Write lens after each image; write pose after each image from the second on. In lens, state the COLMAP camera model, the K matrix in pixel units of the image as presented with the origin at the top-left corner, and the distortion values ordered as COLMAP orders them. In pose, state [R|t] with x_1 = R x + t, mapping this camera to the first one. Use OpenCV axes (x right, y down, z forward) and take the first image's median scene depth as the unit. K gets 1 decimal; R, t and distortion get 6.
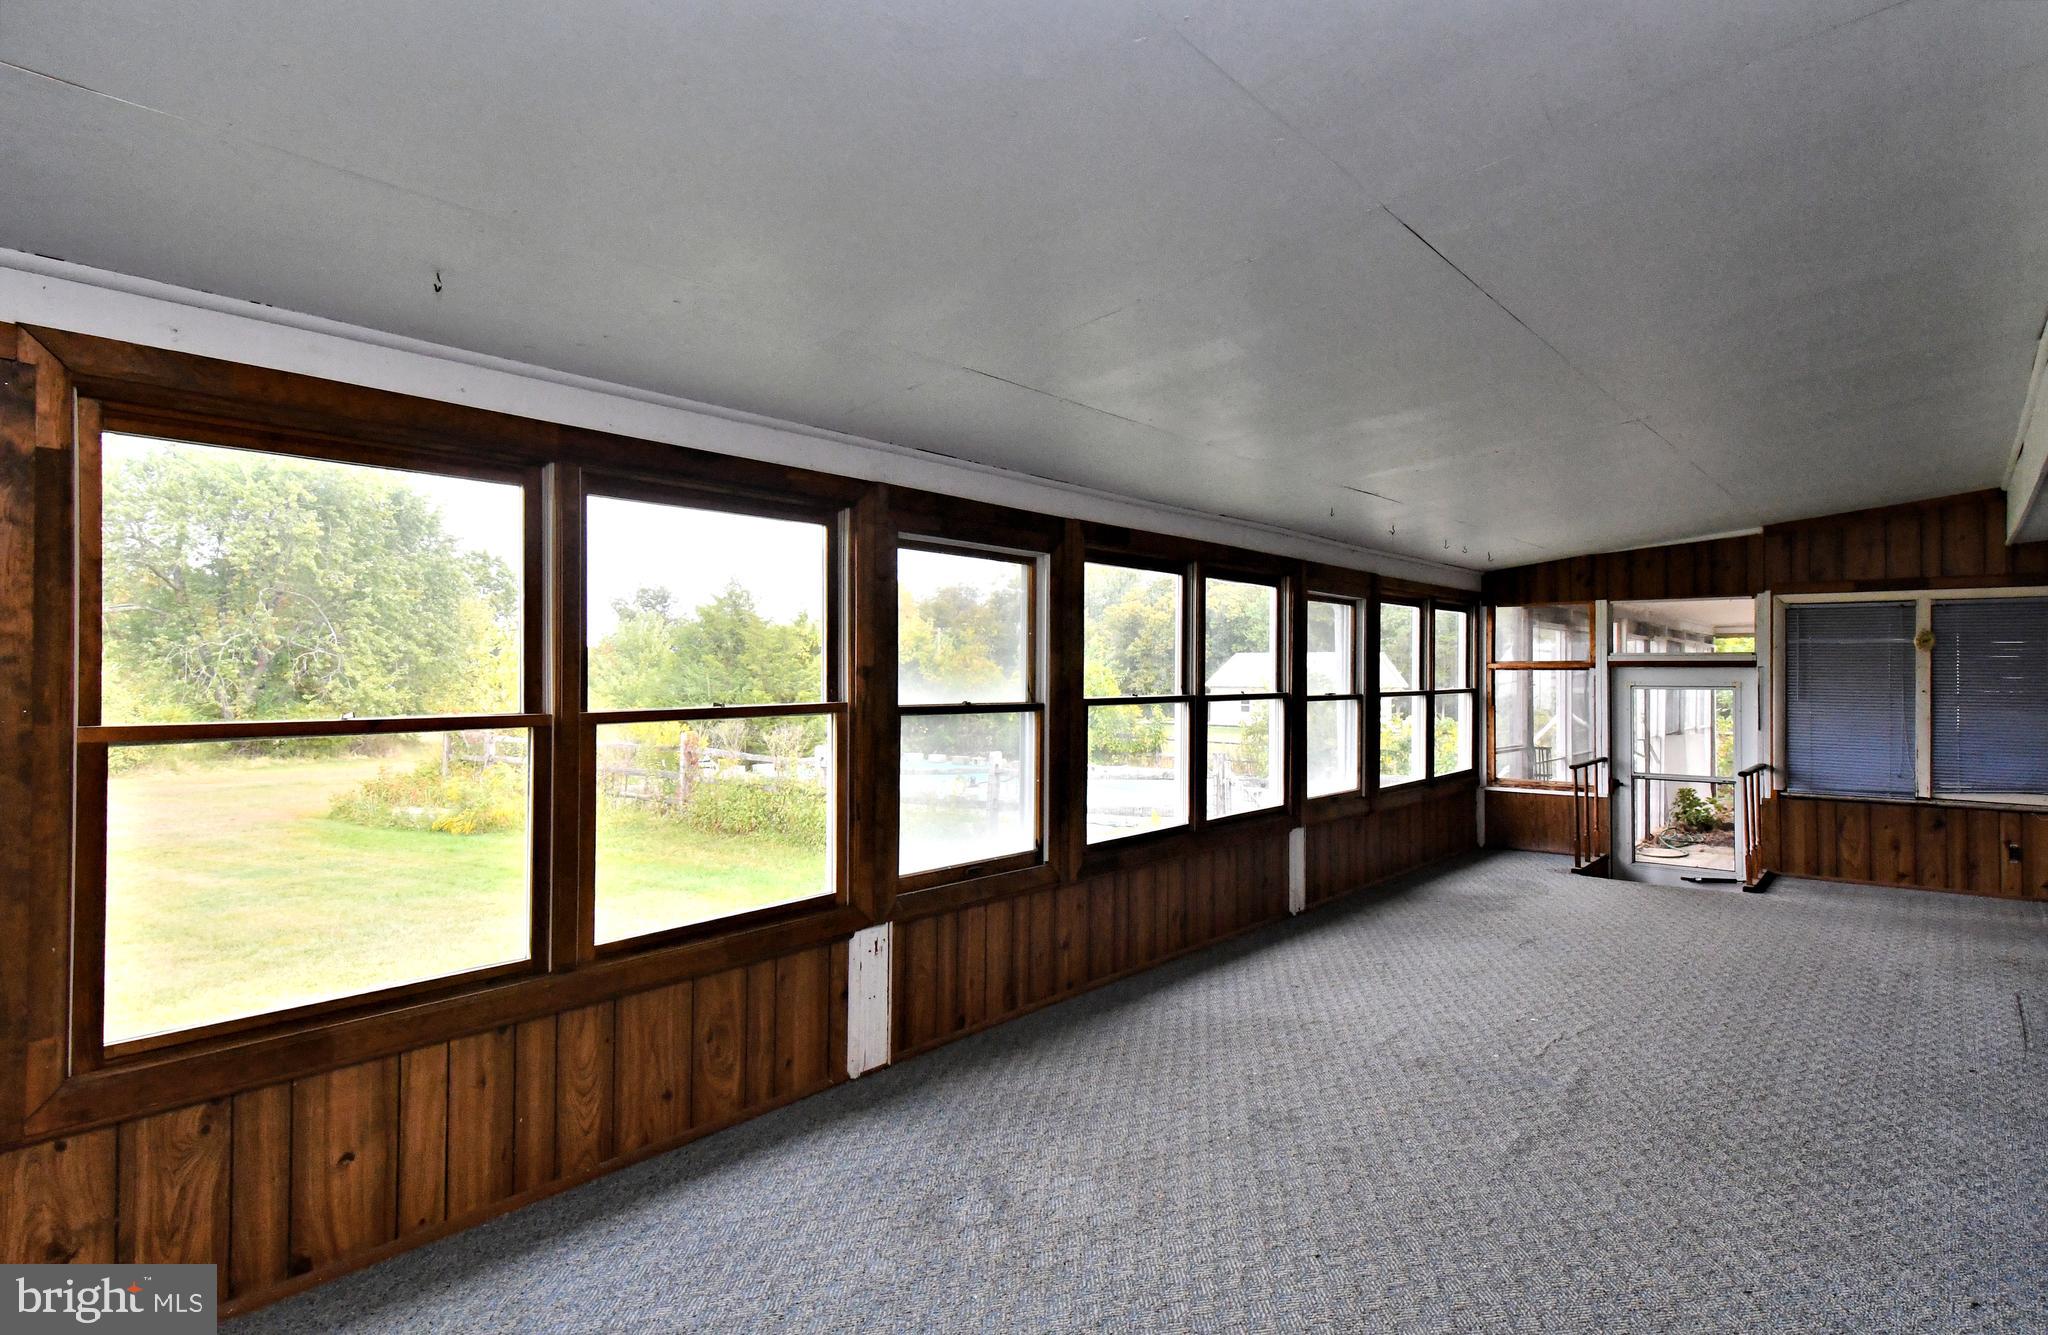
lens RADIAL K [[1081.1, 0, 1023.4], [0, 1081.1, 668.2], [0, 0, 1]] dist [0.045776, -0.000594]
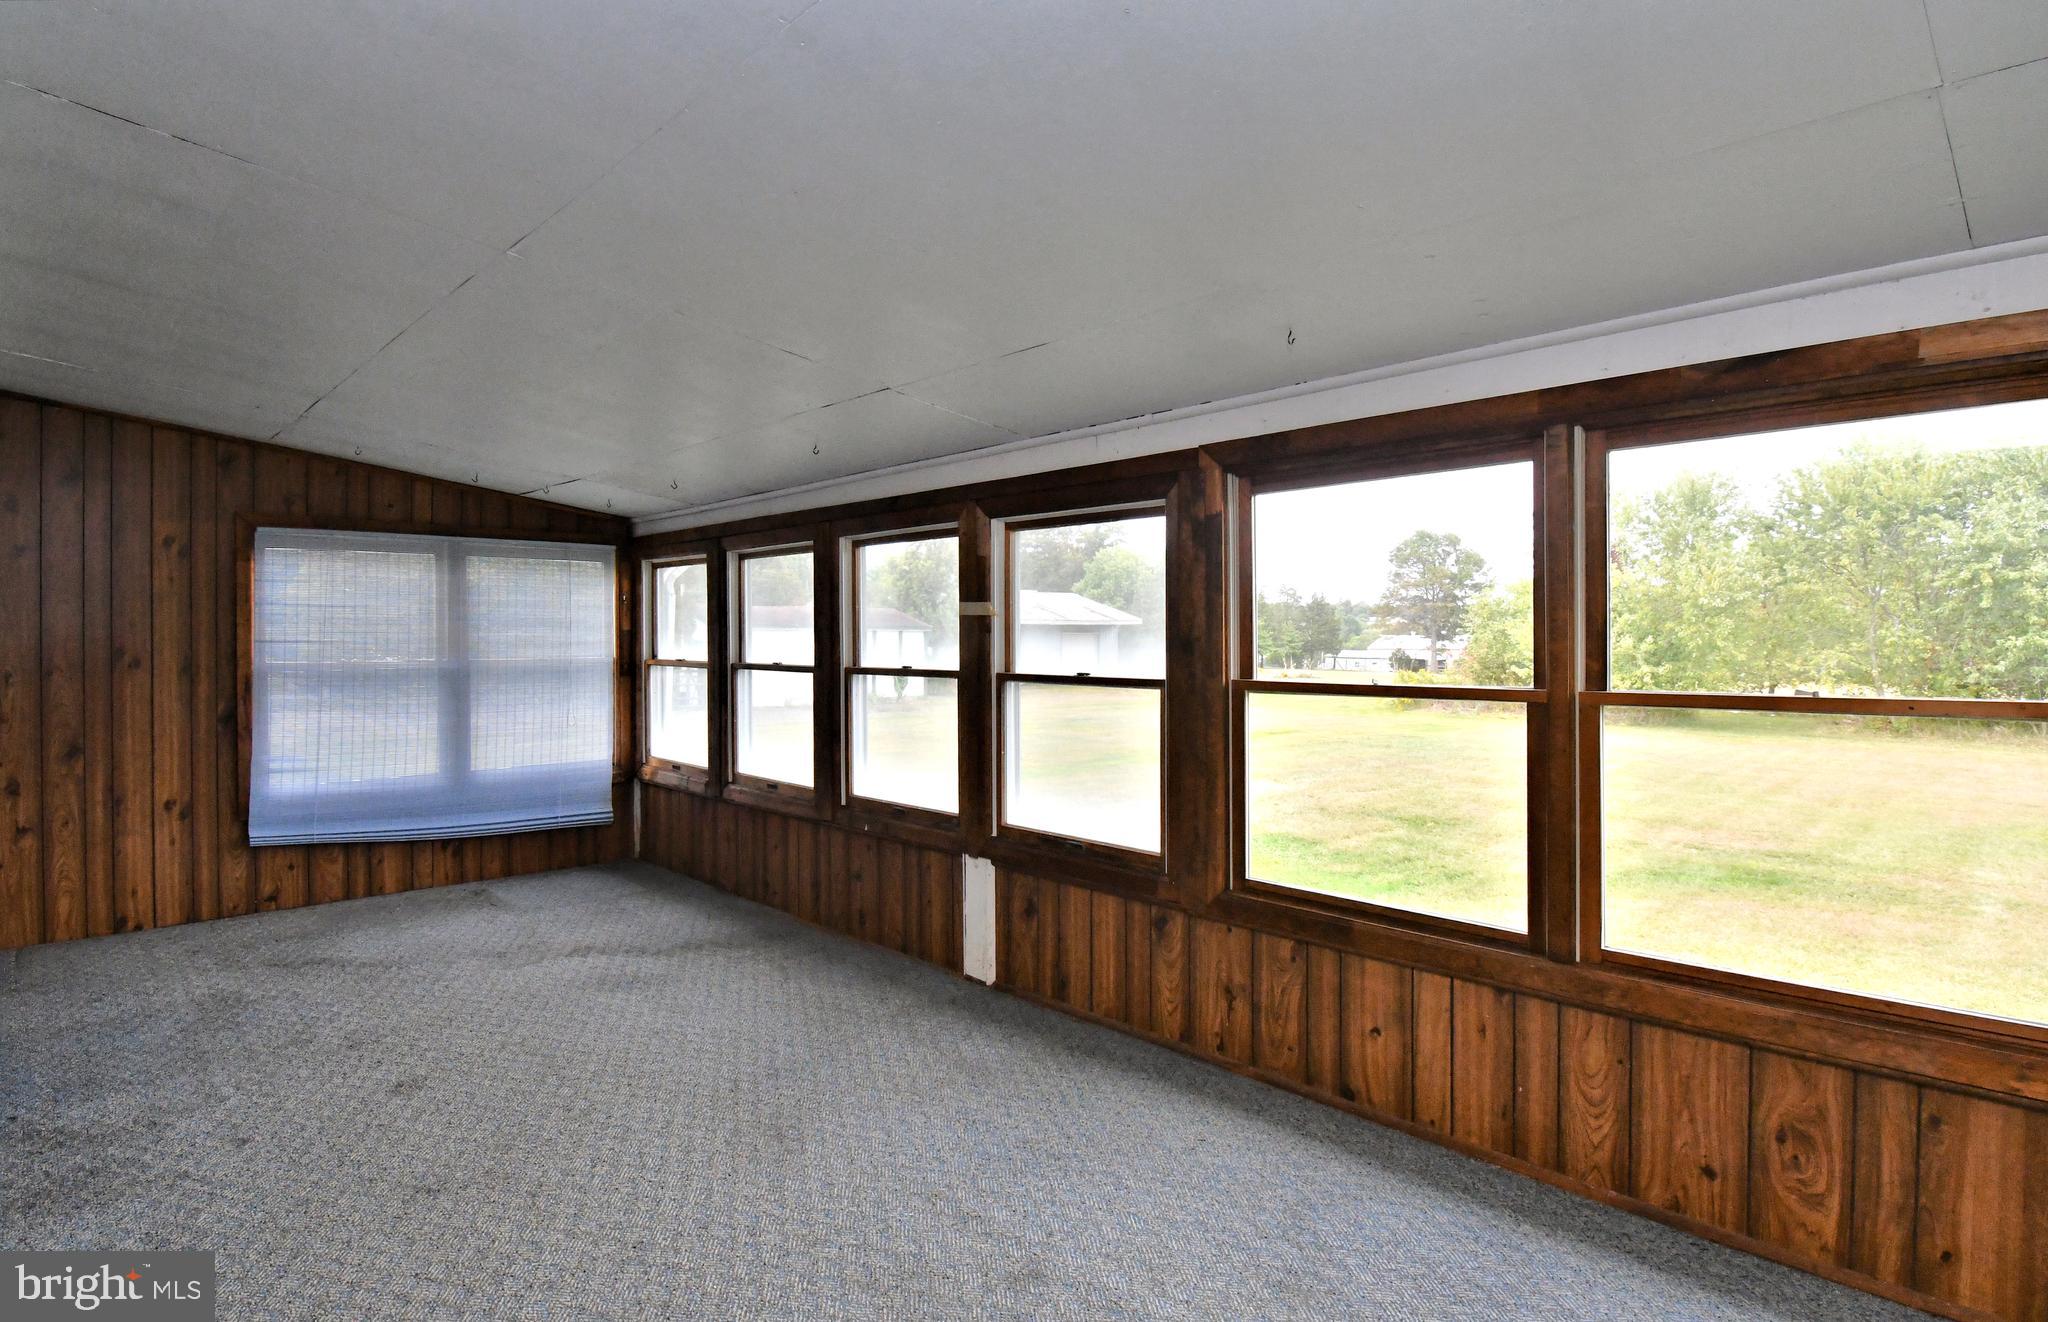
lens RADIAL K [[1022.6, 0, 1024.2], [0, 1022.6, 652.4], [0, 0, 1]] dist [-0.000845, -0.000837]
pose [[-0.071330, 0.006628, -0.997431, 0.489349], [-0.005659, 0.999959, 0.007049, 0.004042], [0.997437, 0.006147, -0.071289, 0.579042]]
